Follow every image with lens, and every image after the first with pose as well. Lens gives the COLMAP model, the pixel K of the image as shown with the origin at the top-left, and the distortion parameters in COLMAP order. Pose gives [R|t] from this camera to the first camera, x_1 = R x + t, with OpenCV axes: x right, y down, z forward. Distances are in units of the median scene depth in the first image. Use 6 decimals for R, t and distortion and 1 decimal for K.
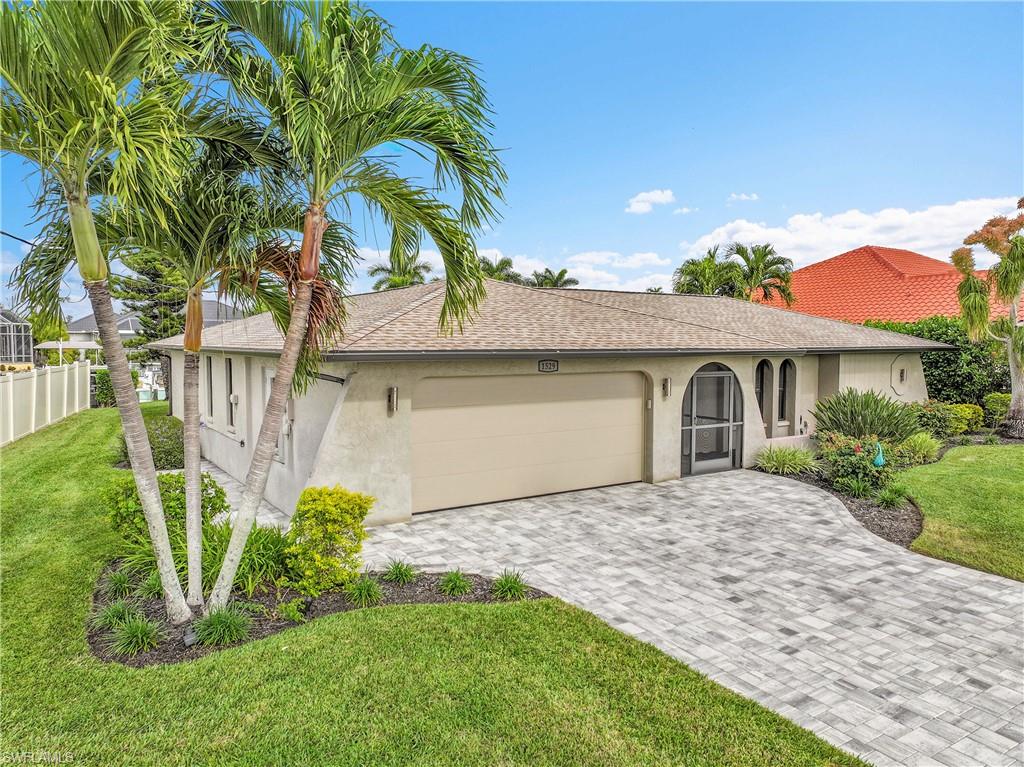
lens RADIAL K [[719.1, 0, 515.1], [0, 719.1, 378.7], [0, 0, 1]] dist [-0.000999, 0.019895]
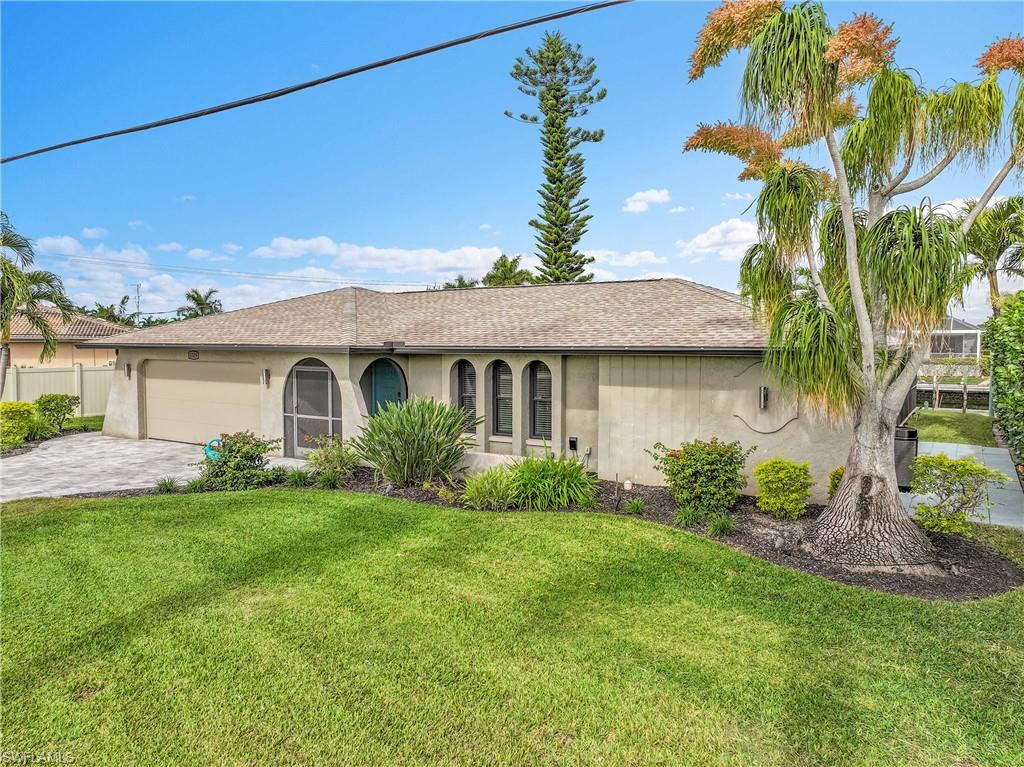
lens RADIAL K [[723.0, 0, 512.0], [0, 723.0, 383.5], [0, 0, 1]] dist [-0.028249, 0.001545]
pose [[0.411224, 0.053882, -0.909940, 1.620957], [-0.048385, 0.998134, 0.037238, -0.045565], [0.910249, 0.028715, 0.413064, 0.976378]]
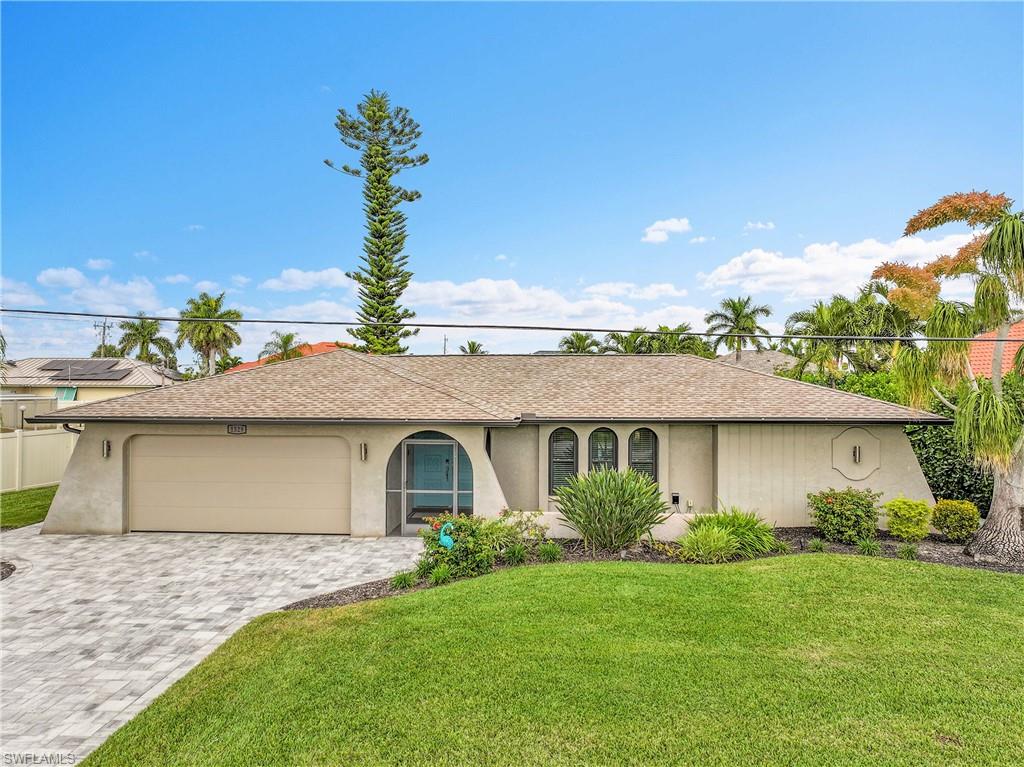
lens RADIAL K [[719.1, 0, 515.1], [0, 719.1, 378.7], [0, 0, 1]] dist [-0.000999, 0.019895]
pose [[0.796590, -0.000719, -0.604520, 1.188654], [-0.032699, 0.998484, -0.044276, -0.065911], [0.603635, 0.055037, 0.795359, 0.278952]]
